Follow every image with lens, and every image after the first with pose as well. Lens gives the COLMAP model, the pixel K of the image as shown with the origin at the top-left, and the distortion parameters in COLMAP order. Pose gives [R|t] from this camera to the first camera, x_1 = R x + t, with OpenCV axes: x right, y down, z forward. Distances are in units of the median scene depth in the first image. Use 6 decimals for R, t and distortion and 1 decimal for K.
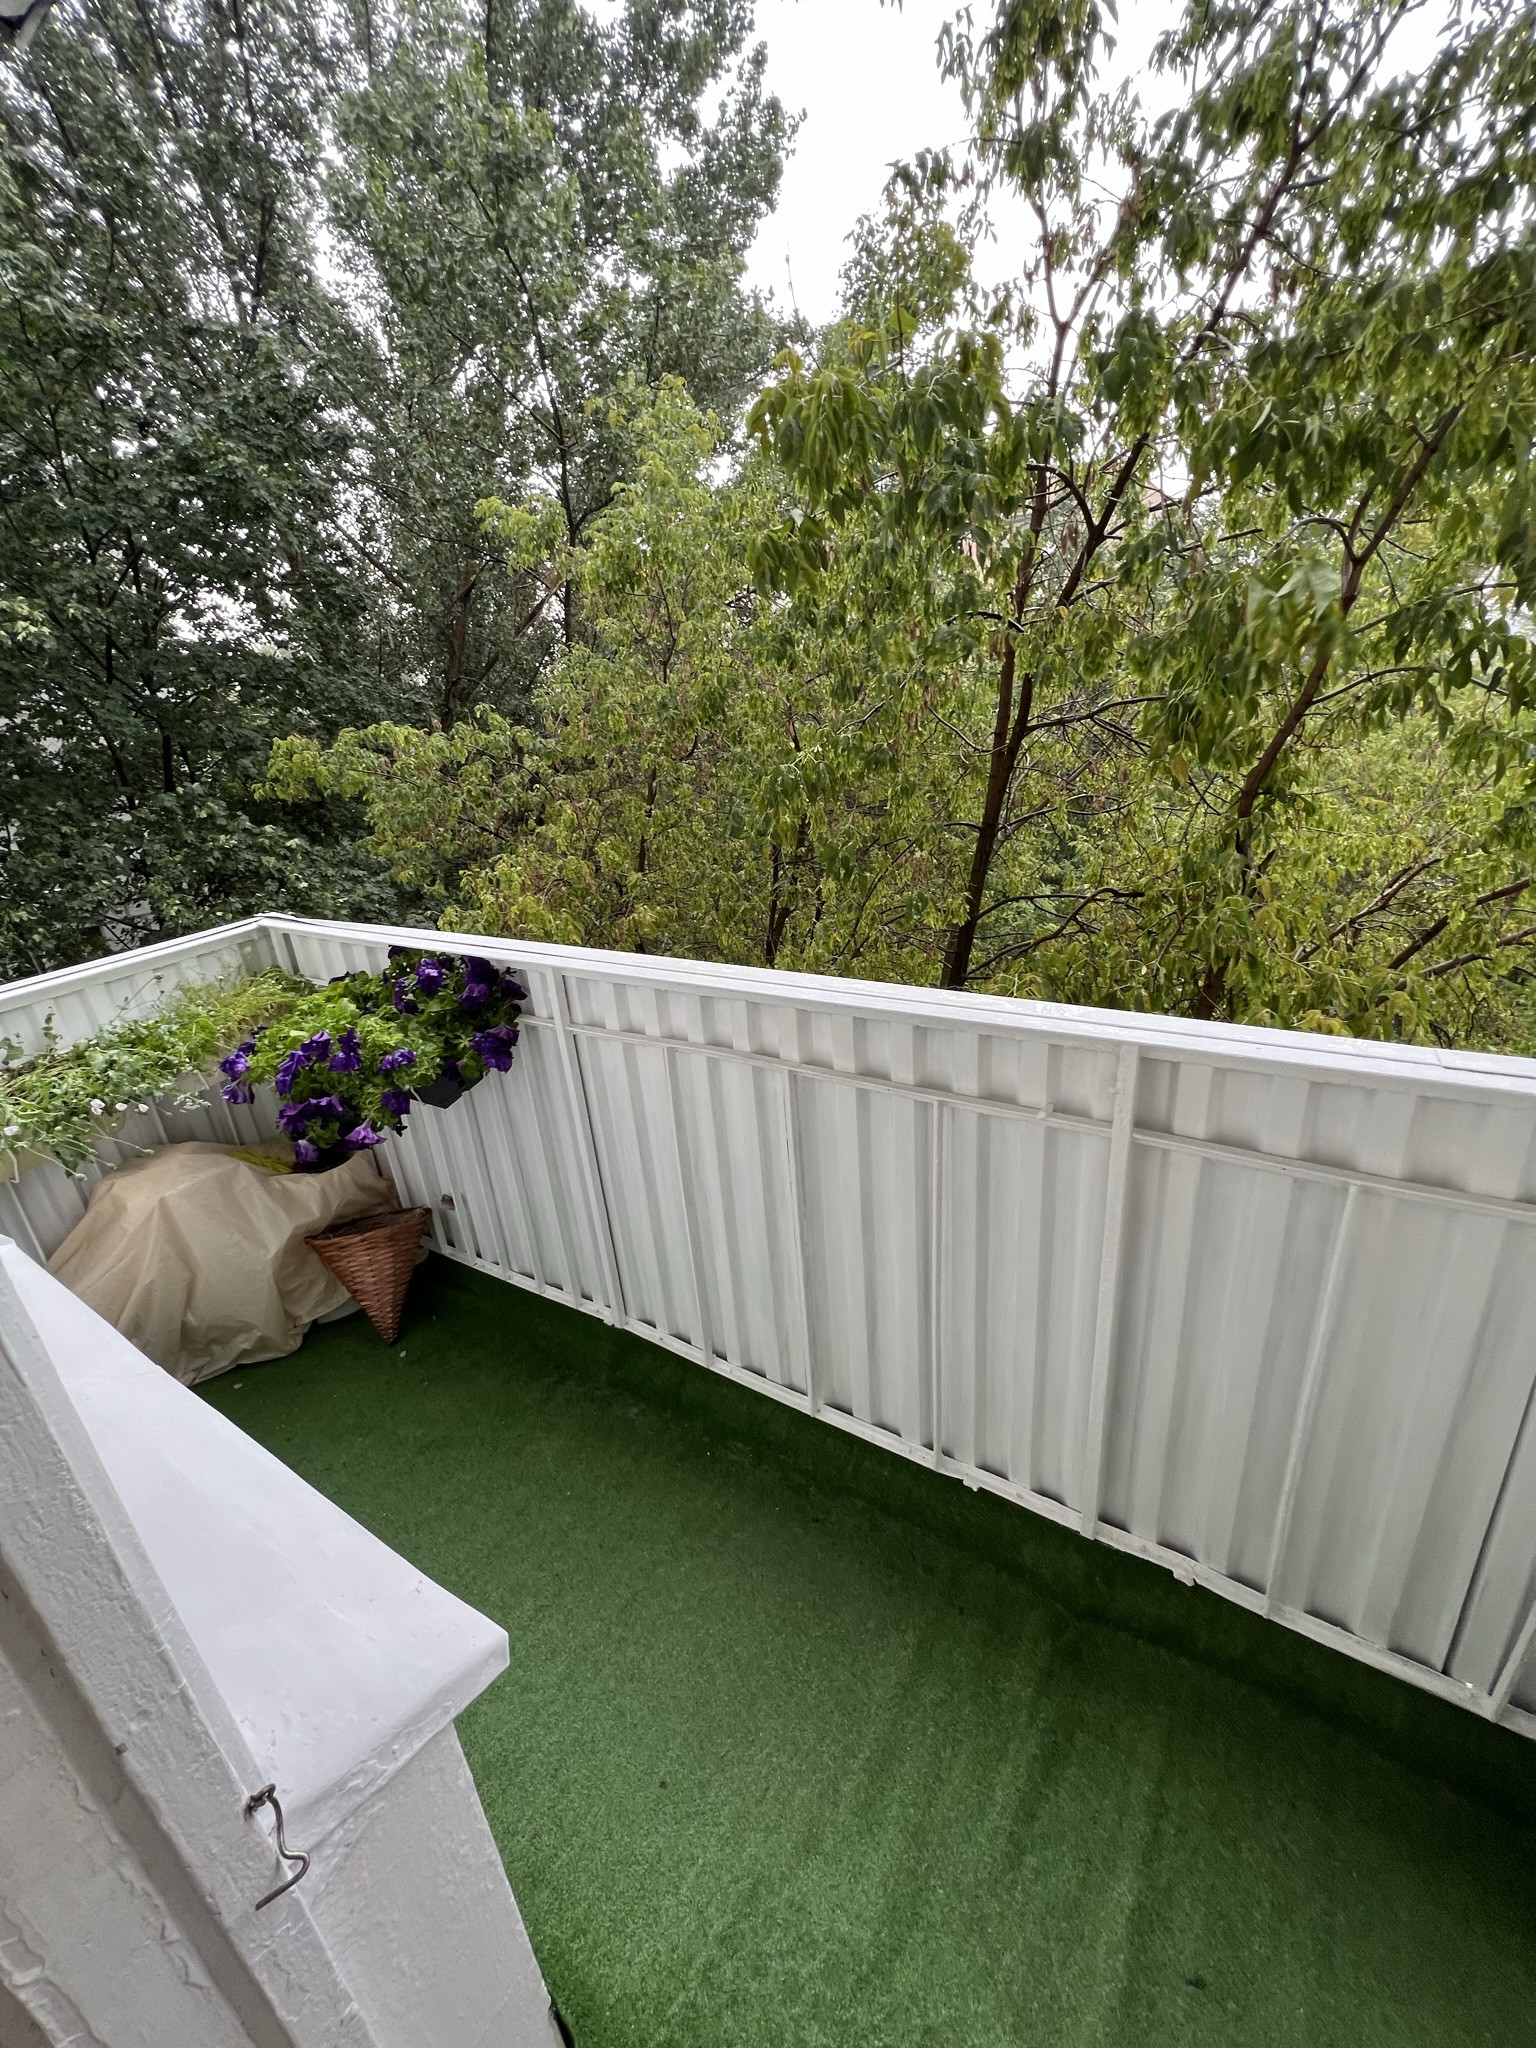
lens RADIAL K [[831.1, 0, 774.9], [0, 831.1, 1032.2], [0, 0, 1]] dist [0.016471, 0.000326]
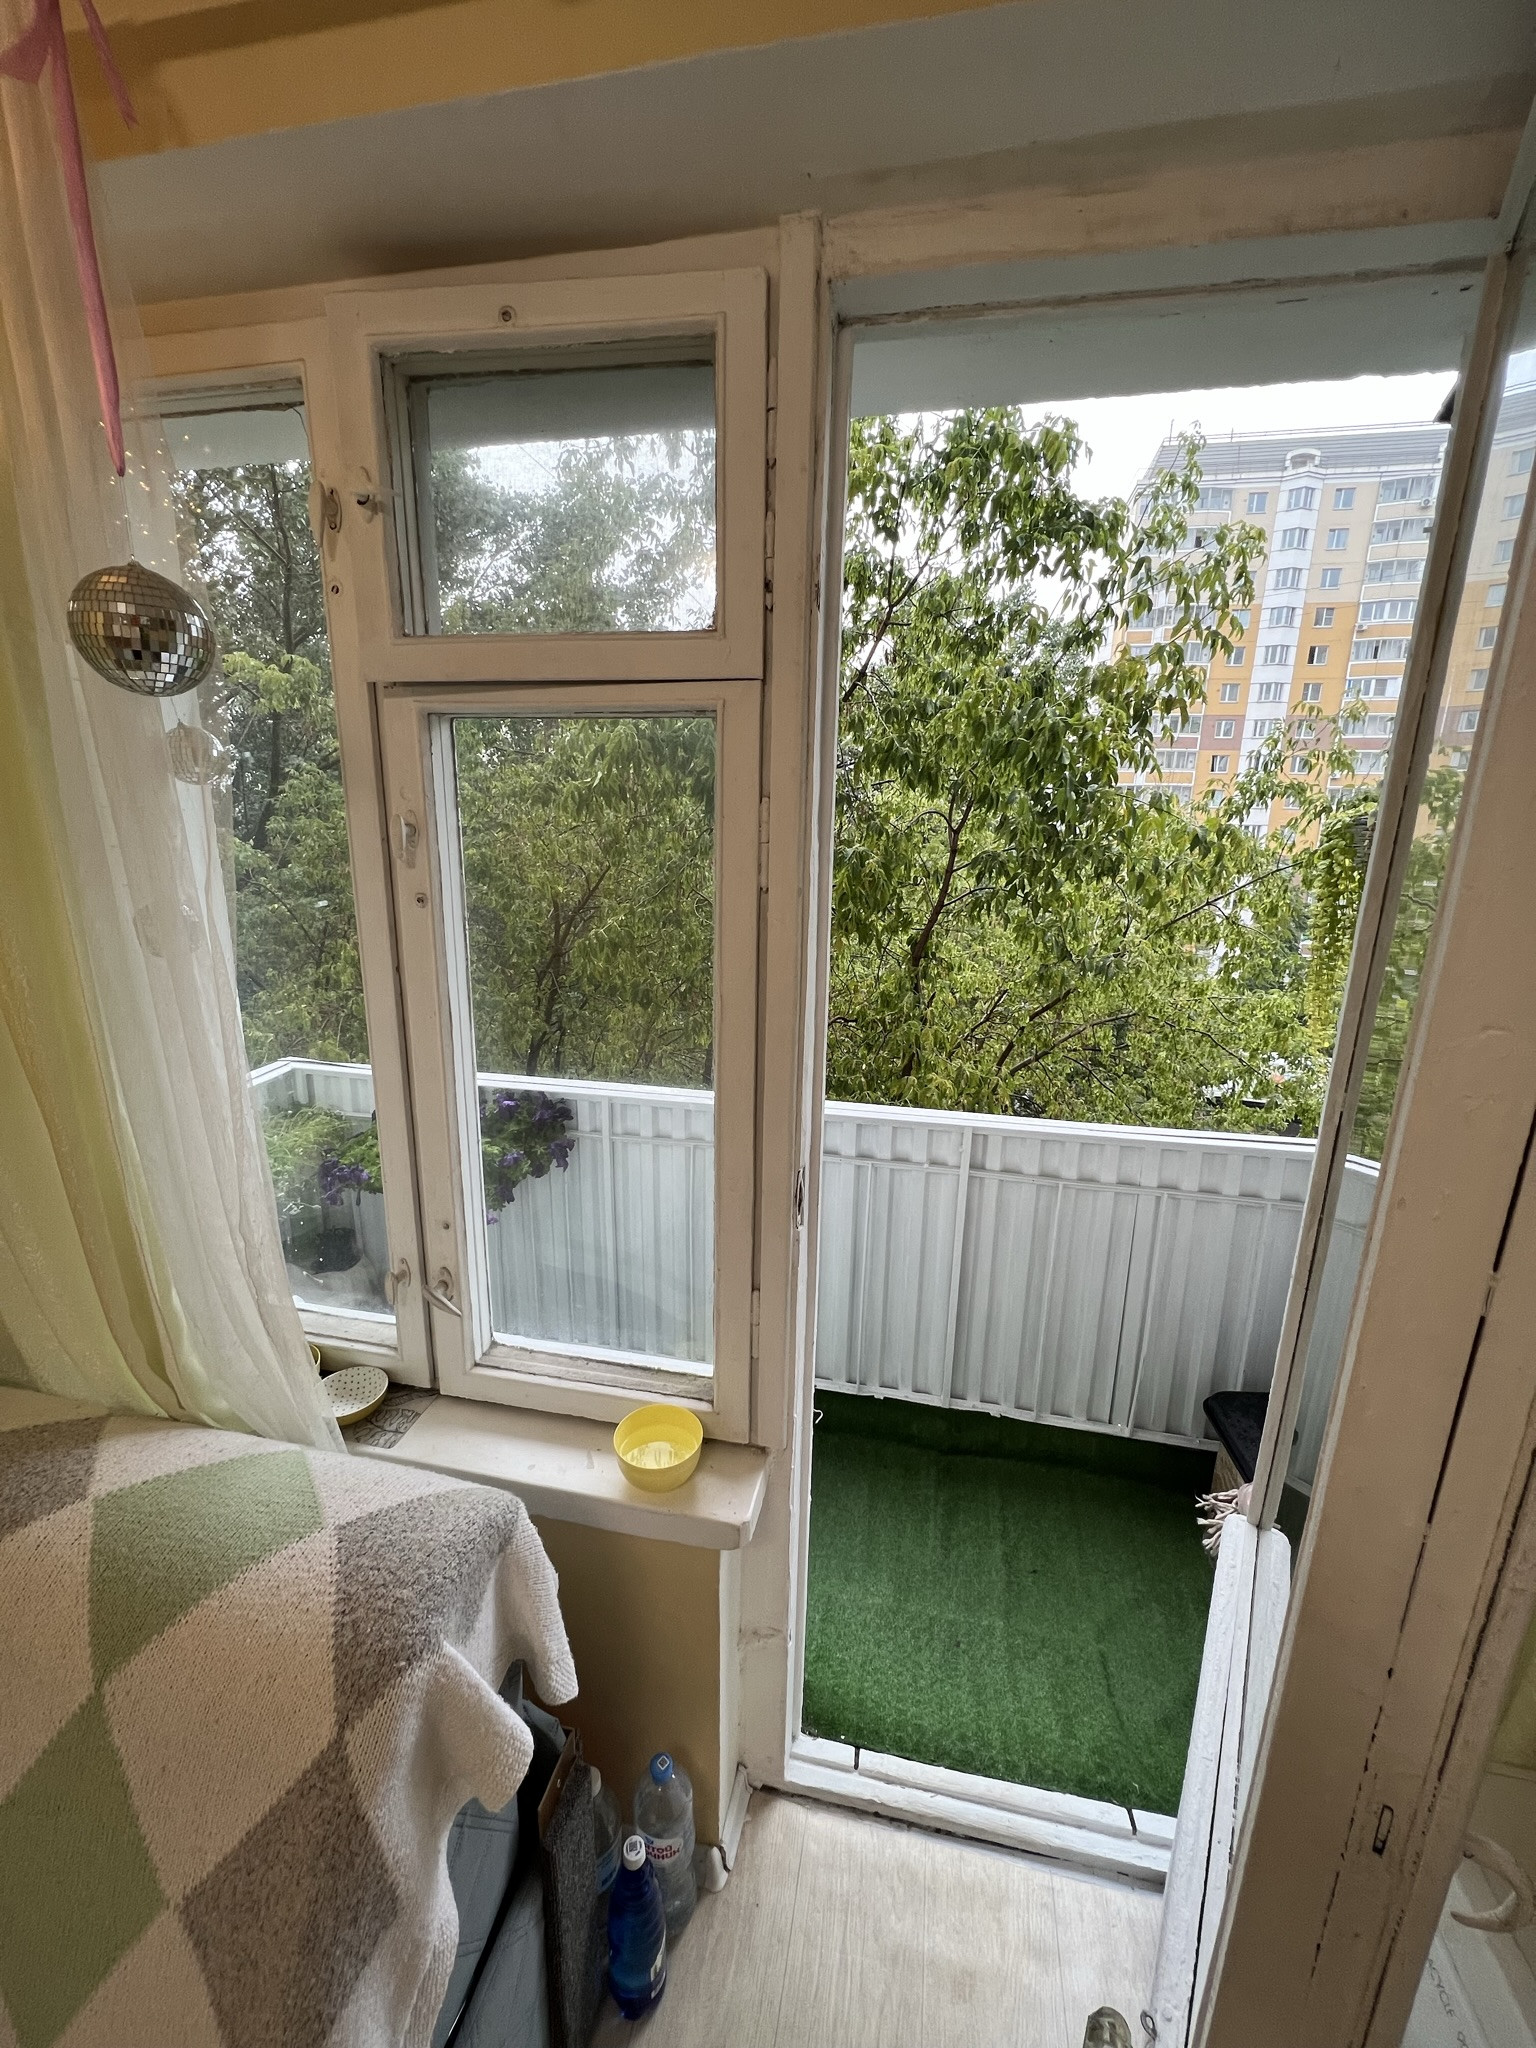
lens RADIAL K [[831.1, 0, 766.9], [0, 831.1, 1021.0], [0, 0, 1]] dist [0.016471, 0.000326]
pose [[0.933459, 0.002707, 0.358675, -0.719089], [0.048657, 0.989773, -0.134100, 0.003730], [-0.355370, 0.142628, 0.923780, -0.726859]]
